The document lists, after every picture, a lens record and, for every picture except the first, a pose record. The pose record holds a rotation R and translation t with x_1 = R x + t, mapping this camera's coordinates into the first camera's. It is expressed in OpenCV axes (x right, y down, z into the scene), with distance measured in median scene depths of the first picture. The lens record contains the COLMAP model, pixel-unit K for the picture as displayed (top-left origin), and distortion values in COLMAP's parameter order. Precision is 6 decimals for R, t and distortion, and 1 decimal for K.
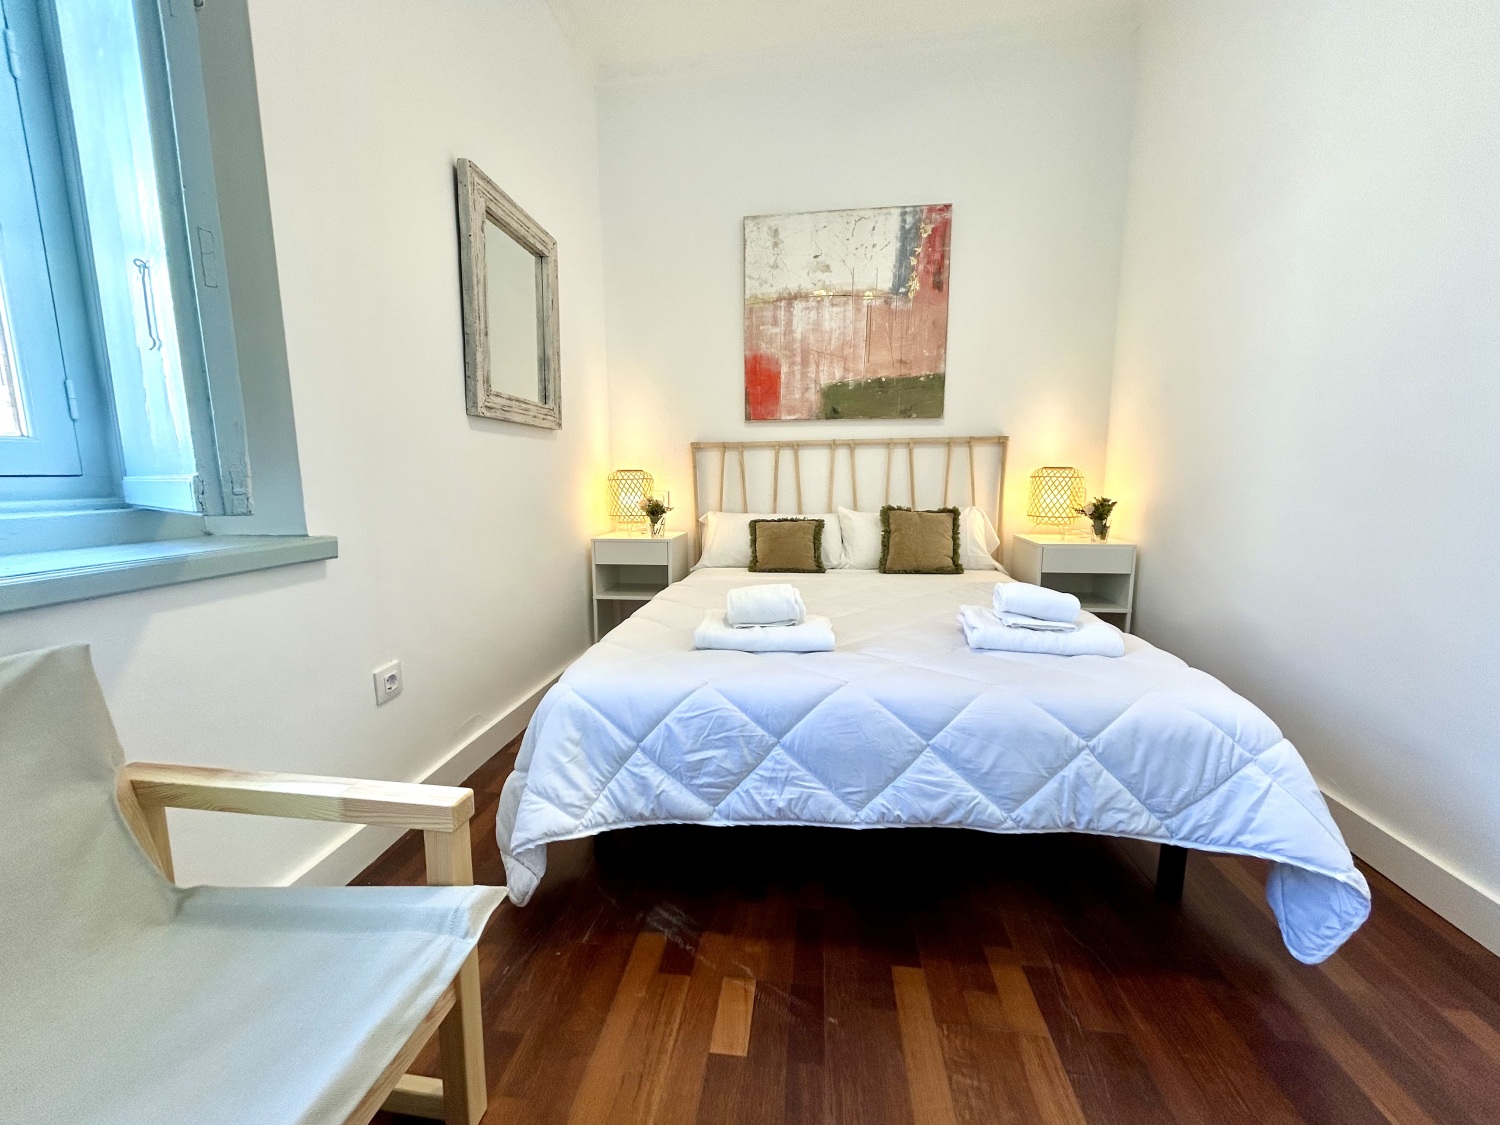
lens RADIAL K [[601.8, 0, 743.3], [0, 601.8, 559.5], [0, 0, 1]] dist [-0.000244, 0.000522]
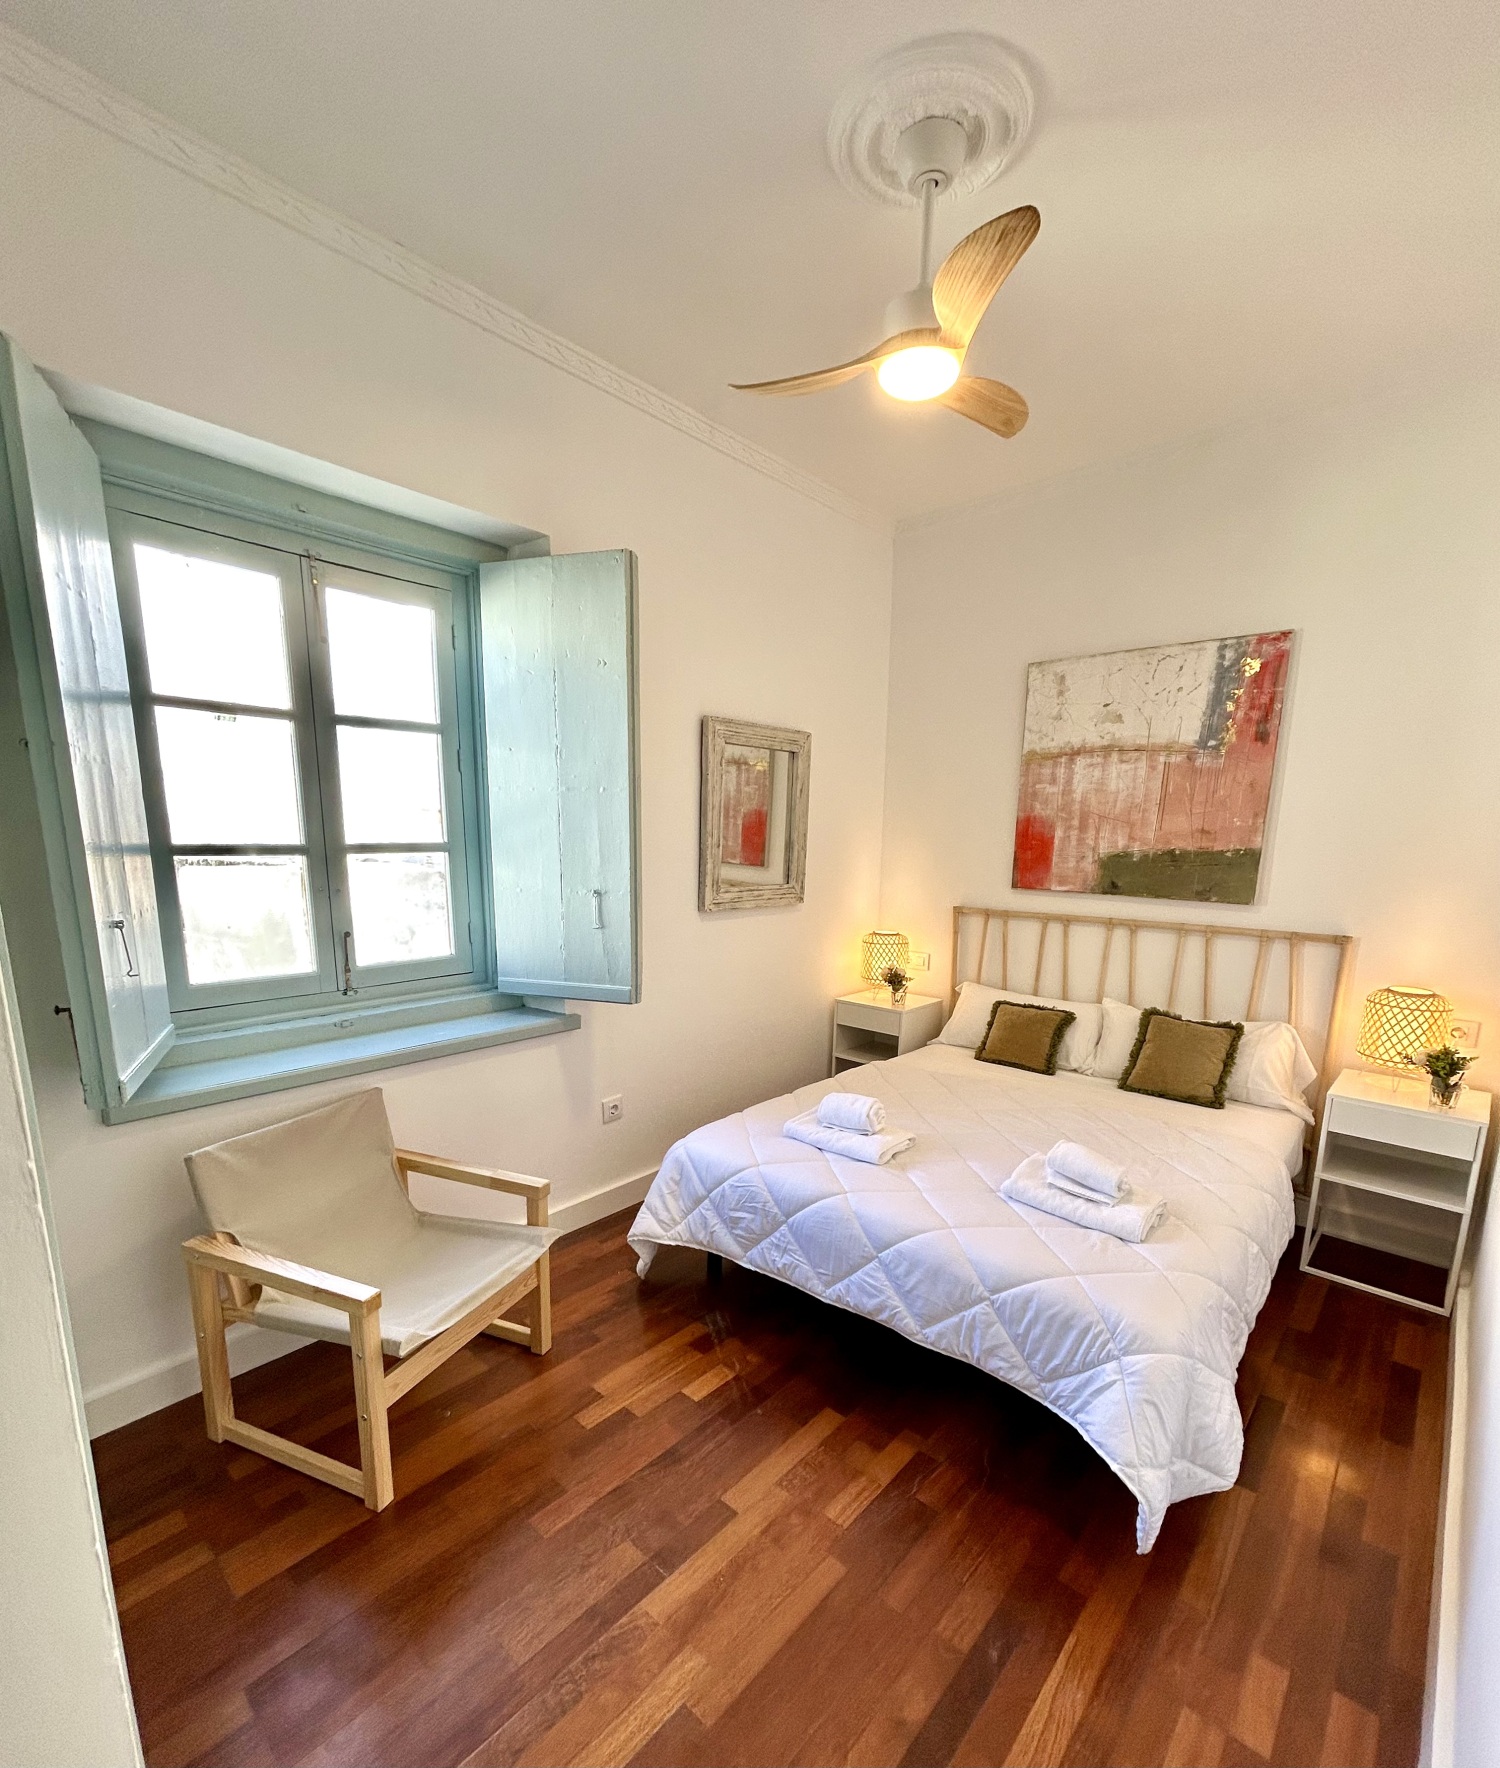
lens RADIAL K [[802.6, 0, 751.3], [0, 802.6, 985.8], [0, 0, 1]] dist [-0.005118, 0.000529]
pose [[0.820287, 0.127038, -0.557665, 0.615430], [-0.099907, 0.991856, 0.078990, -0.234853], [0.563159, -0.009080, 0.826299, -0.348633]]
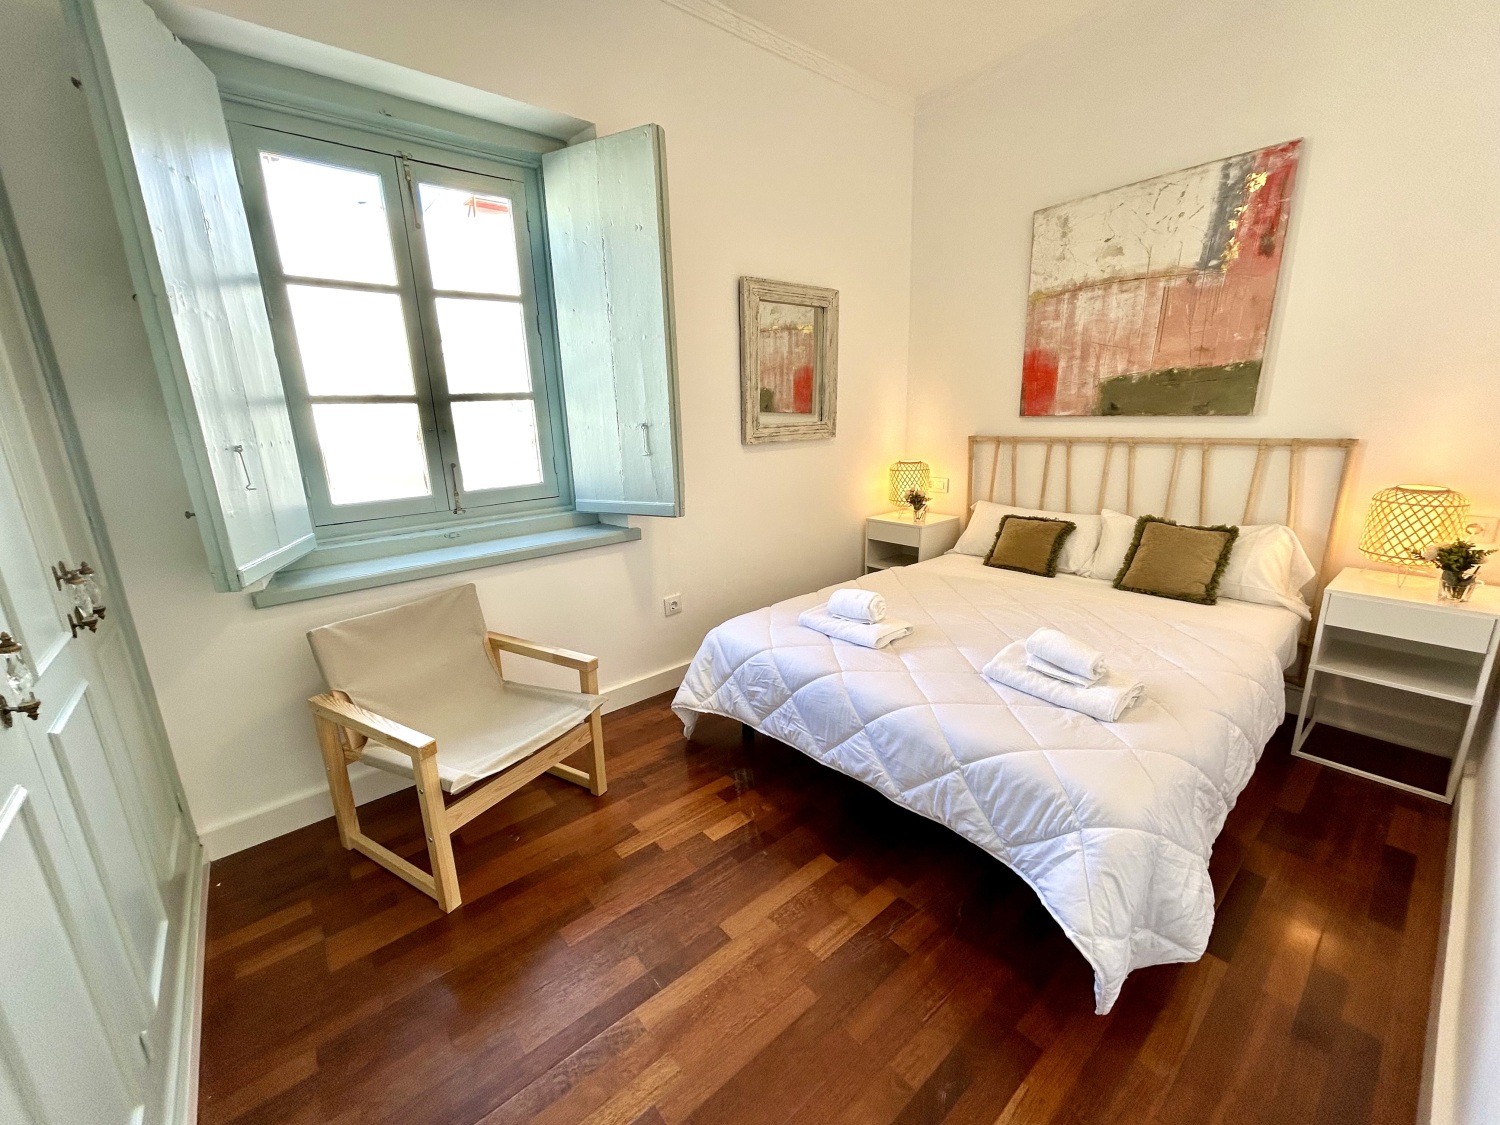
lens RADIAL K [[601.3, 0, 744.0], [0, 601.3, 560.5], [0, 0, 1]] dist [-0.001177, -0.000254]
pose [[0.726324, 0.150325, -0.670713, 0.642886], [-0.067865, 0.986708, 0.147656, -0.178367], [0.683994, -0.061728, 0.726871, -0.139734]]
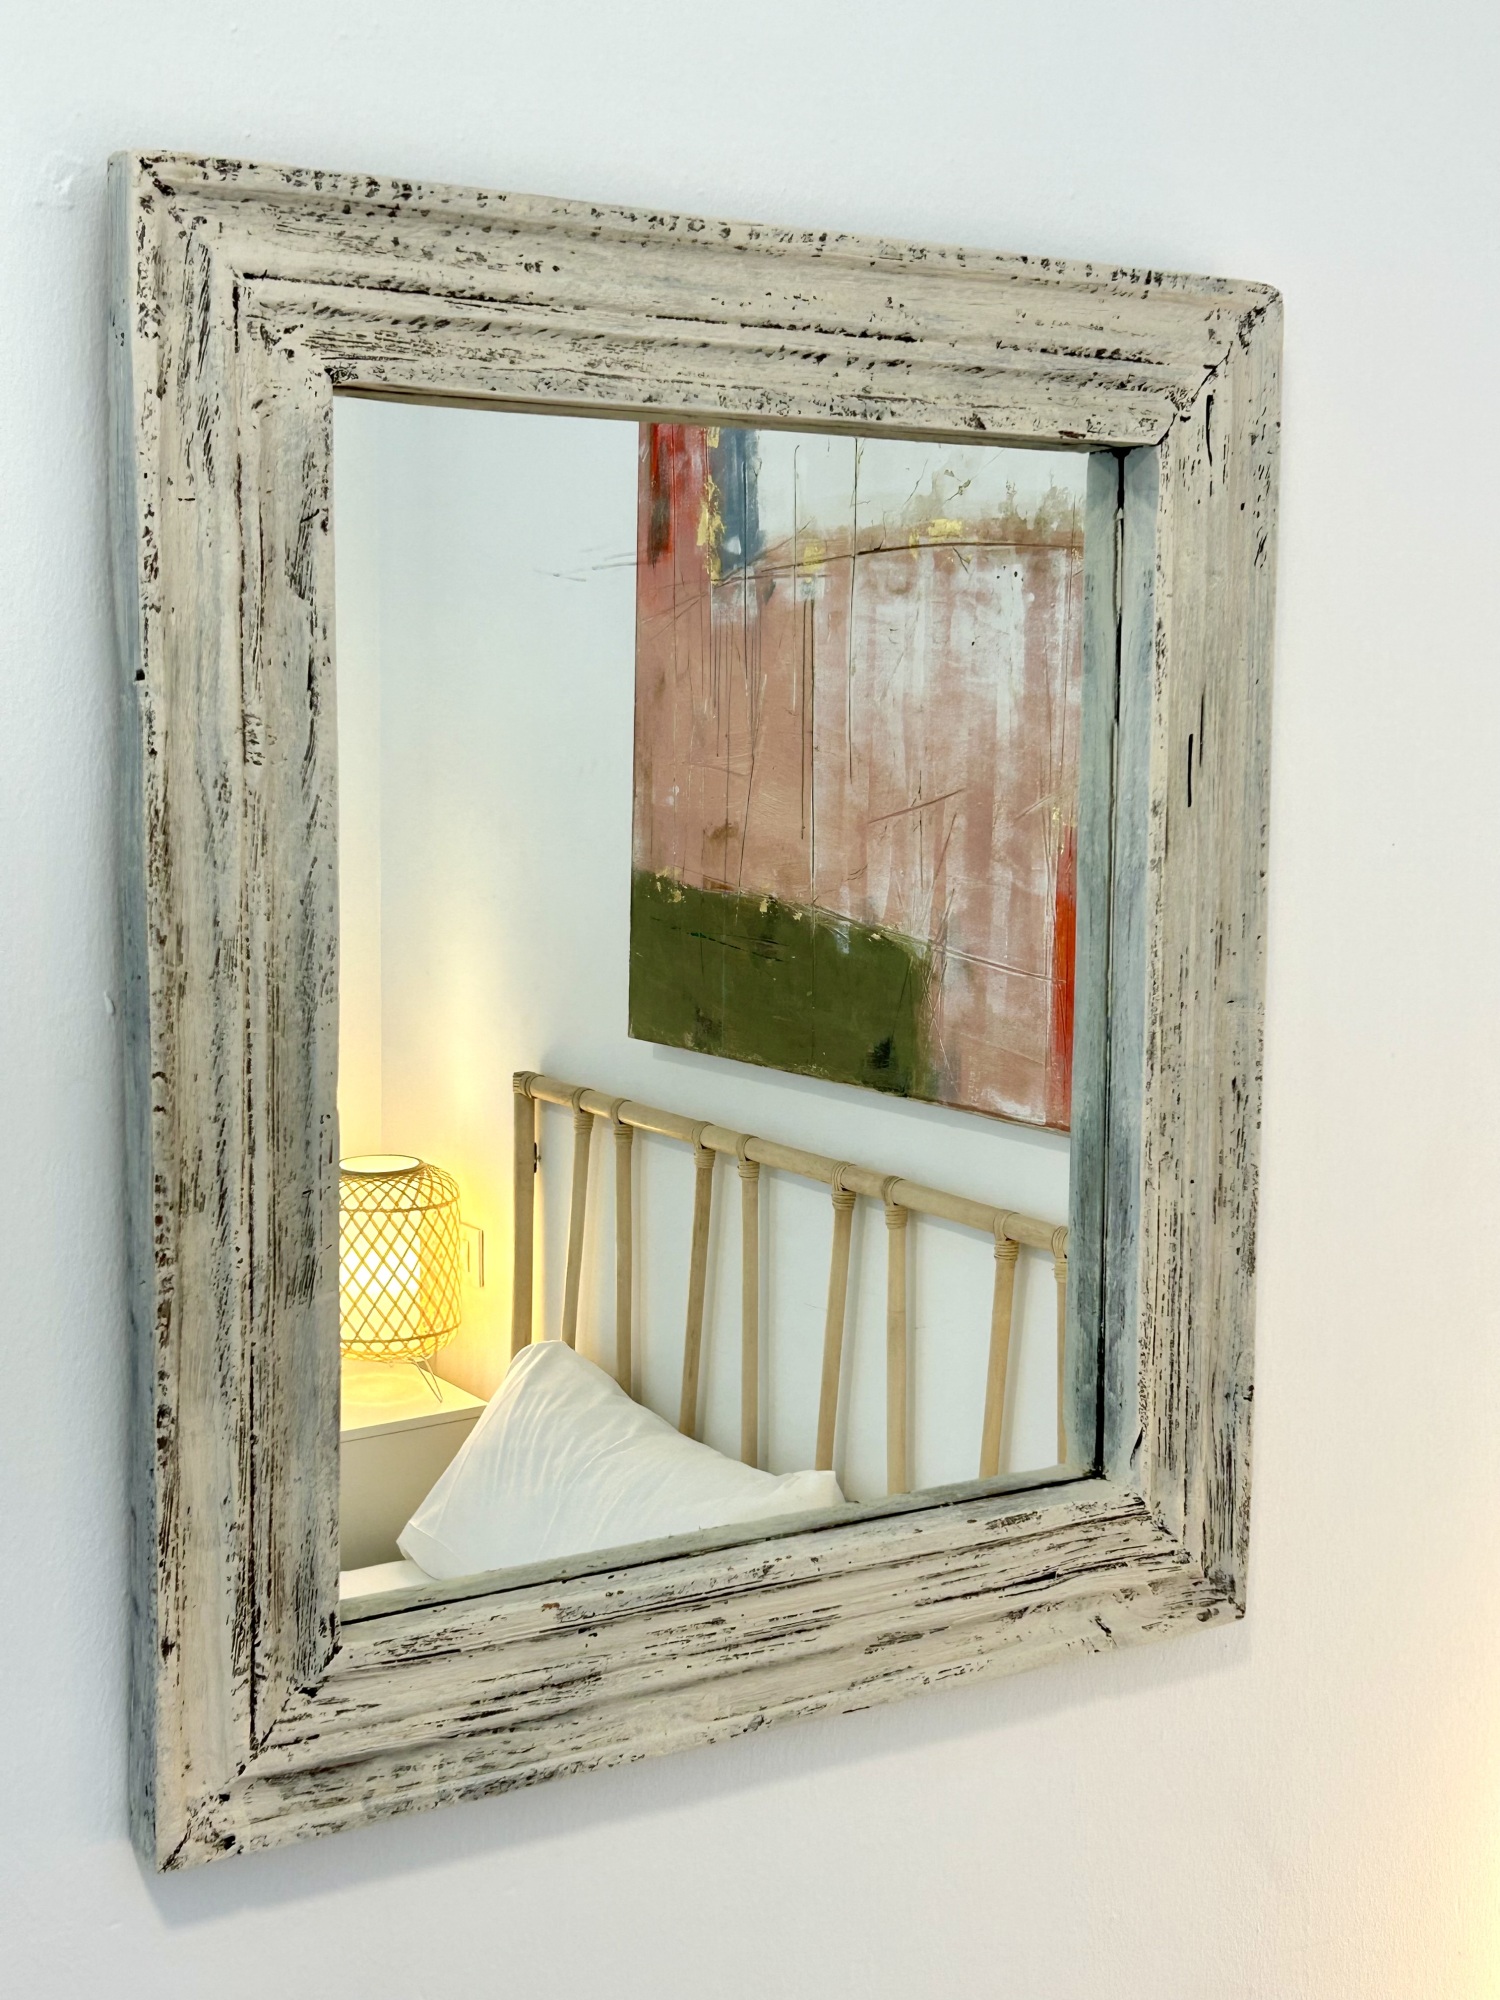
lens RADIAL K [[2595.9, 0, 752.3], [0, 2595.9, 1000.4], [0, 0, 1]] dist [0.096008, 0.002667]
pose [[0.617731, 0.073884, -0.782911, 0.117179], [-0.105659, 0.994347, 0.010471, -0.477986], [0.779259, 0.076254, 0.622045, 0.727244]]
